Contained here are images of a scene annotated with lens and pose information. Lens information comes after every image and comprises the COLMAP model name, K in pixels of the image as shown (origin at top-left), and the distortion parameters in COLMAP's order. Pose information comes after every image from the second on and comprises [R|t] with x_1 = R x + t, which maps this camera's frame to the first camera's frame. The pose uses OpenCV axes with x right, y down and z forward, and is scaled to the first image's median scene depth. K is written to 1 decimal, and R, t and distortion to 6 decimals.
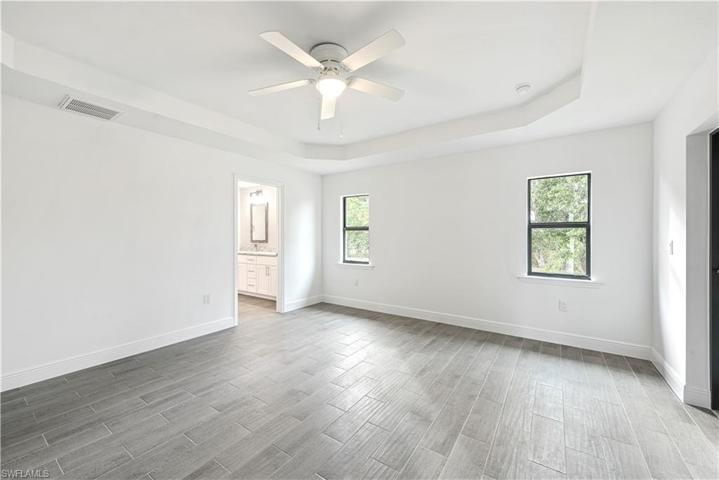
lens RADIAL K [[282.0, 0, 358.7], [0, 282.0, 243.5], [0, 0, 1]] dist [0.001799, -0.000019]
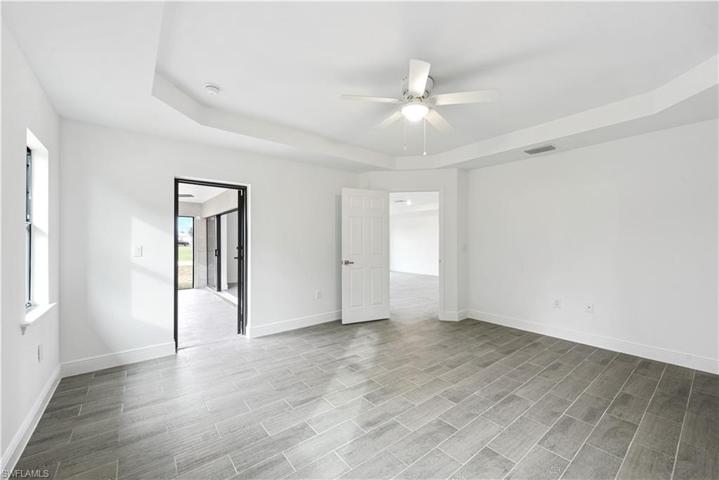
lens RADIAL K [[282.0, 0, 358.7], [0, 282.0, 243.5], [0, 0, 1]] dist [0.001799, -0.000019]
pose [[-0.956253, -0.001270, 0.292538, -0.178719], [0.006789, 0.999625, 0.026530, -0.043925], [-0.292462, 0.027355, -0.955886, 1.815811]]
